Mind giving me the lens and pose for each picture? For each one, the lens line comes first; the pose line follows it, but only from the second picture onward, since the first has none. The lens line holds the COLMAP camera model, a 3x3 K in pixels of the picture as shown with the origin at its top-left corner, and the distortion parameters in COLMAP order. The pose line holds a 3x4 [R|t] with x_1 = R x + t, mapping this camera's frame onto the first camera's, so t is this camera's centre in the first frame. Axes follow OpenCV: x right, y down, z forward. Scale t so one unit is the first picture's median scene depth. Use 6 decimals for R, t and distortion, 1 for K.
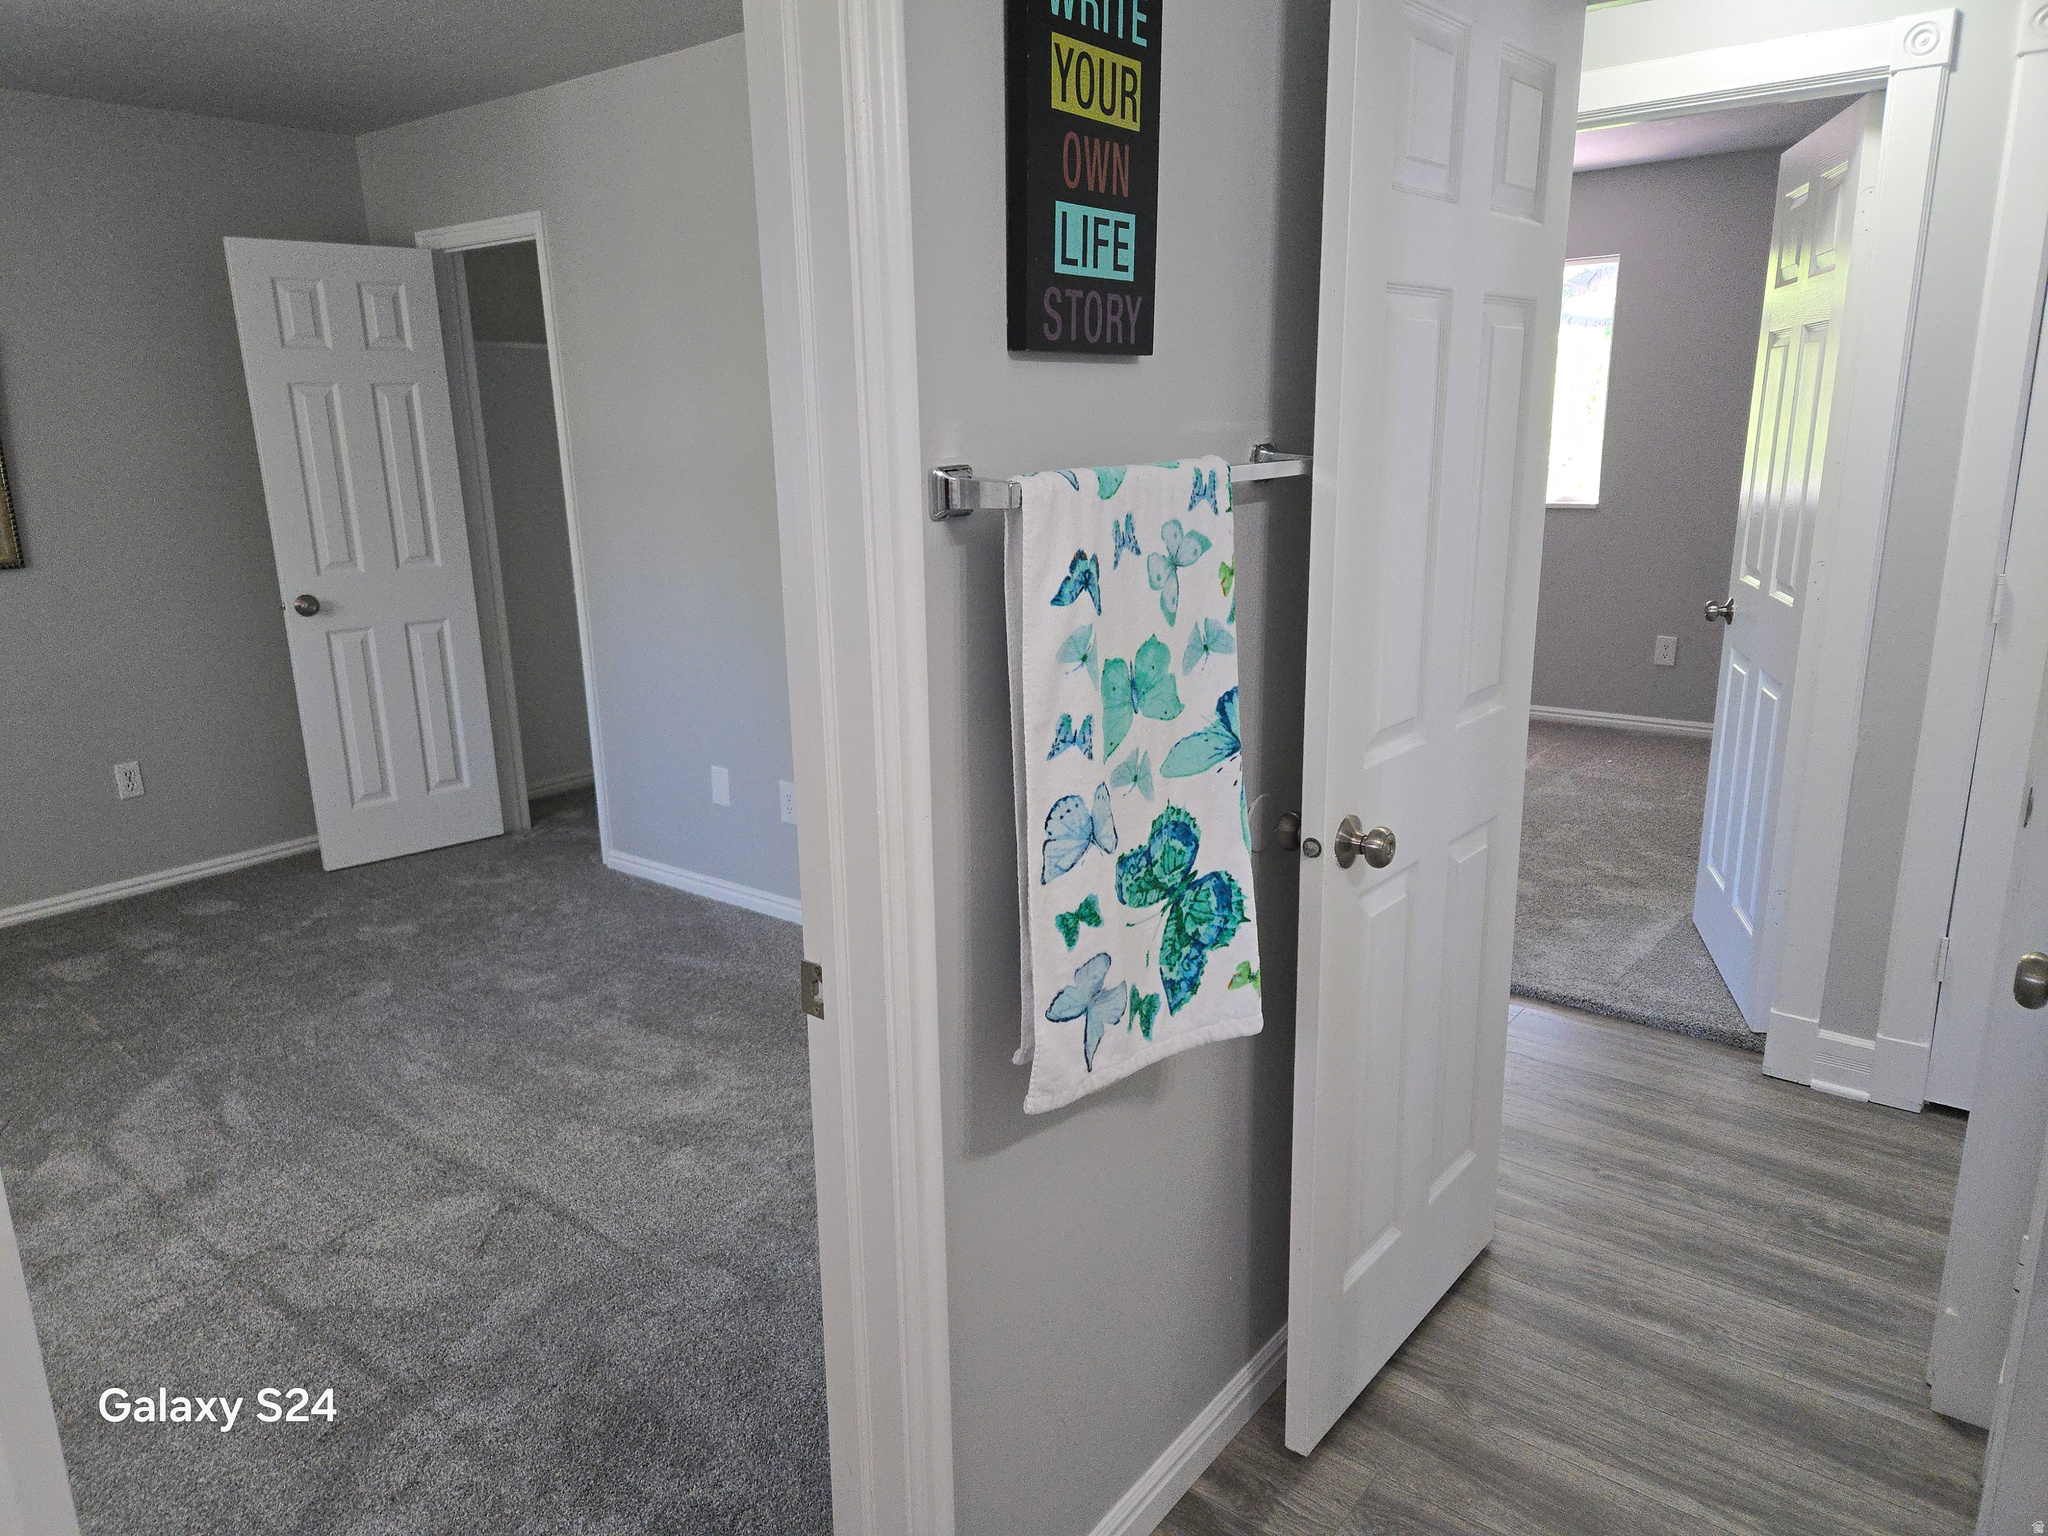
lens RADIAL K [[1371.9, 0, 1020.2], [0, 1371.9, 753.2], [0, 0, 1]] dist [0.098020, -0.065124]
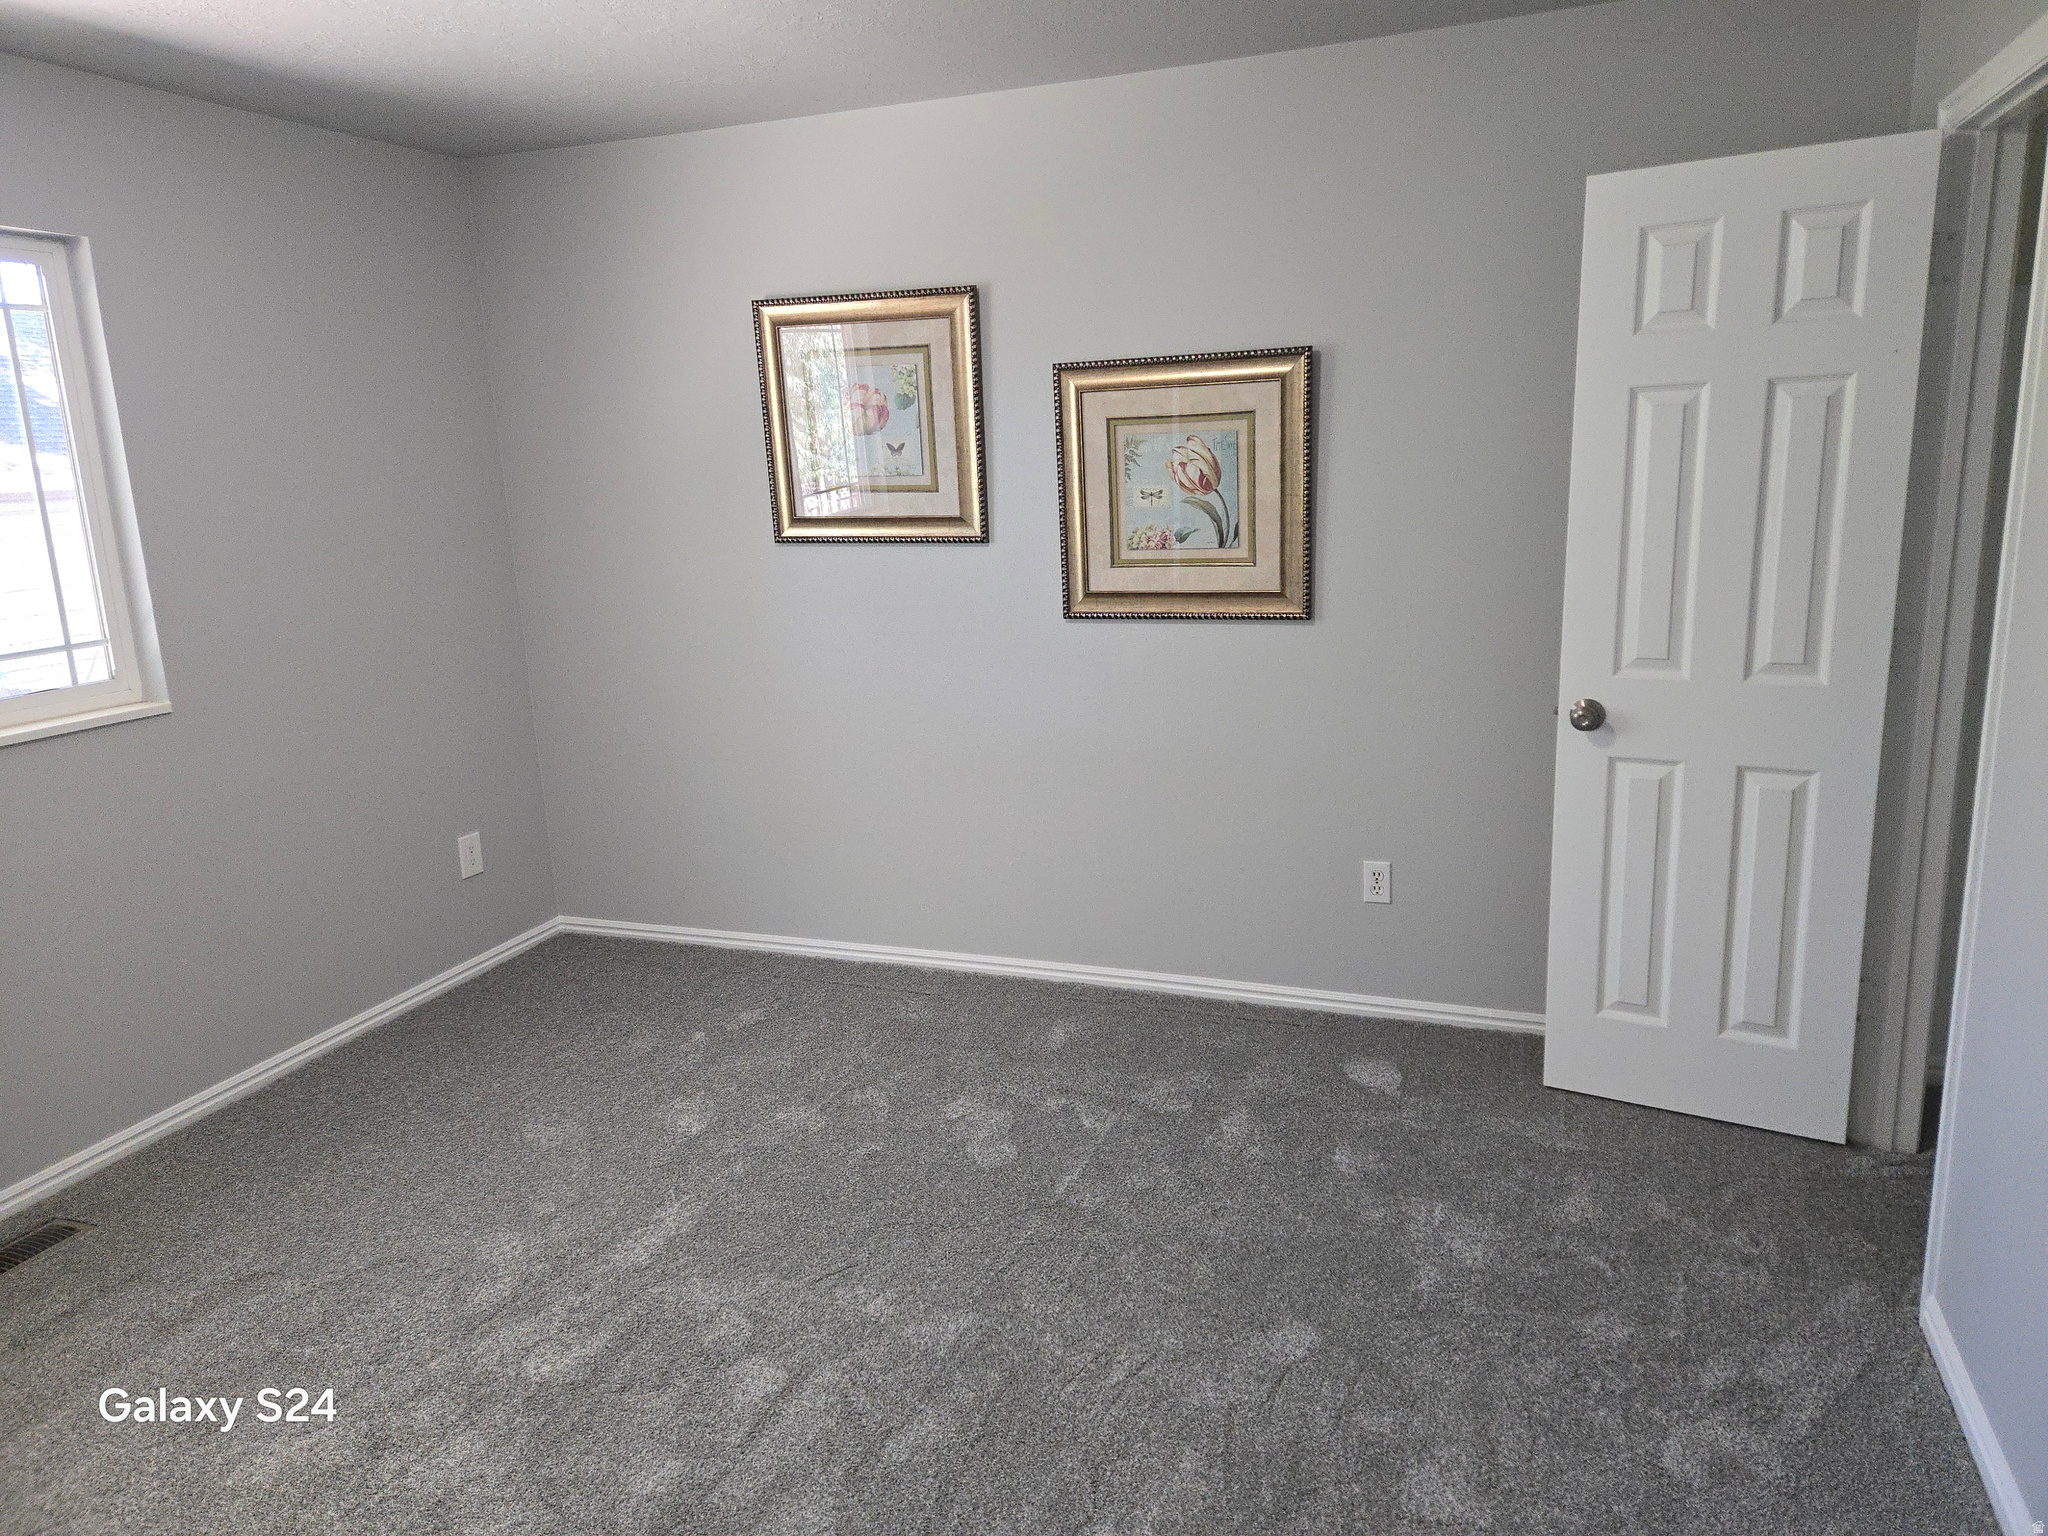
lens RADIAL K [[1371.9, 0, 1020.2], [0, 1371.9, 753.2], [0, 0, 1]] dist [0.098020, -0.065124]
pose [[0.302537, 0.224111, -0.926416, 0.019945], [-0.191315, 0.966461, 0.171321, -0.080265], [0.933740, 0.125406, 0.335266, 0.275286]]
